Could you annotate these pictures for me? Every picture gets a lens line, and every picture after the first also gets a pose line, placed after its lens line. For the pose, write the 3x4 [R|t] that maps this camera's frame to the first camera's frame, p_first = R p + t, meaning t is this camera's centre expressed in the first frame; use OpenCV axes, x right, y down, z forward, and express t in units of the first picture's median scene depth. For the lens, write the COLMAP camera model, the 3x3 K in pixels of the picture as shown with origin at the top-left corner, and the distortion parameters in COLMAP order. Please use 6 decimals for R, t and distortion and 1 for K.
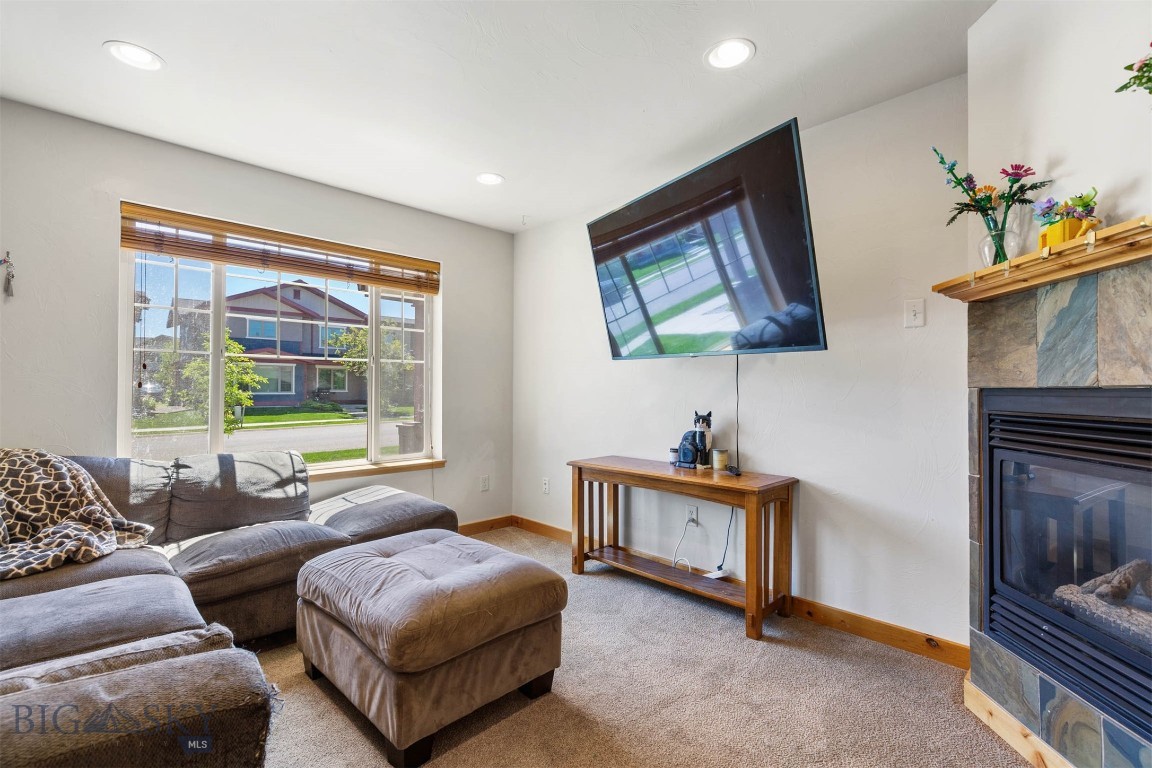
lens RADIAL K [[521.6, 0, 574.0], [0, 521.6, 387.1], [0, 0, 1]] dist [0.002607, -0.000034]
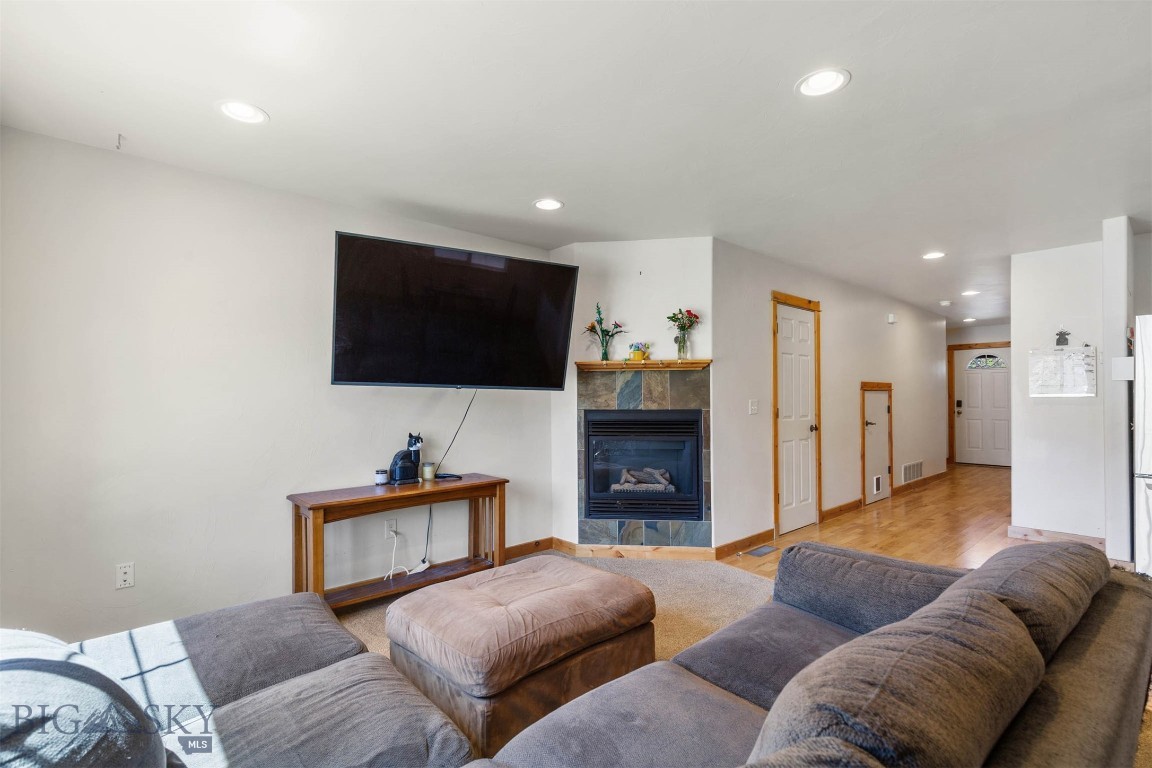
lens RADIAL K [[521.6, 0, 574.0], [0, 521.6, 392.9], [0, 0, 1]] dist [0.002607, -0.000034]
pose [[0.029893, 0.012225, 0.999478, -1.426382], [0.002952, 0.999920, -0.012319, -0.042549], [-0.999549, 0.003318, 0.029855, 0.948577]]
